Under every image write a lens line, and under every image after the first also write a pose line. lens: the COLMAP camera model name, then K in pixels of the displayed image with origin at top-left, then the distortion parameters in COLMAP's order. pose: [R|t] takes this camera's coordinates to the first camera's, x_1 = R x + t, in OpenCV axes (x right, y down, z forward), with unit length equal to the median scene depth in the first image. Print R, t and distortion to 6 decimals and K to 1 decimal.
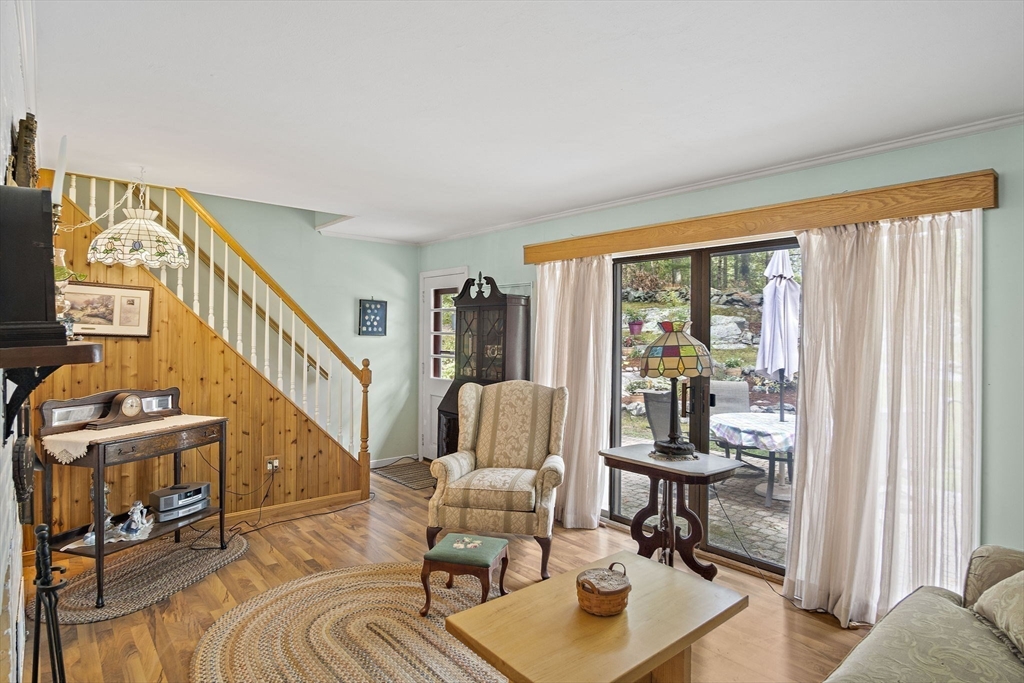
lens RADIAL K [[555.0, 0, 507.8], [0, 555.0, 336.9], [0, 0, 1]] dist [-0.026118, 0.007250]
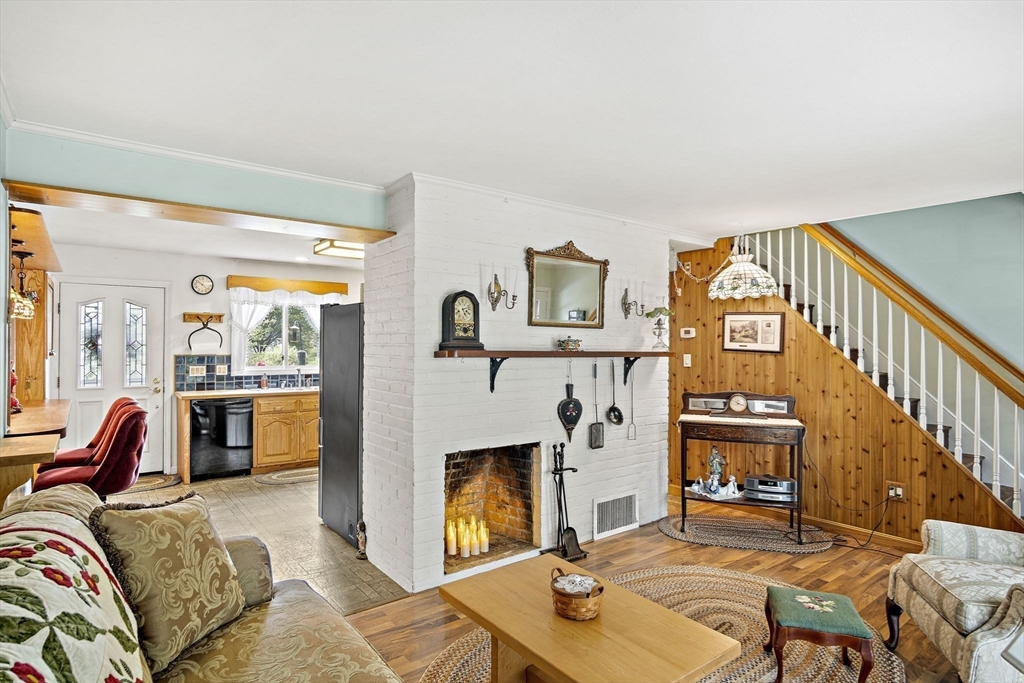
lens RADIAL K [[555.0, 0, 508.9], [0, 555.0, 340.9], [0, 0, 1]] dist [-0.026118, 0.007250]
pose [[-0.044487, -0.011427, -0.998945, 0.609827], [-0.011790, 0.999871, -0.010912, -0.005277], [0.998940, 0.011292, -0.044616, 0.448935]]
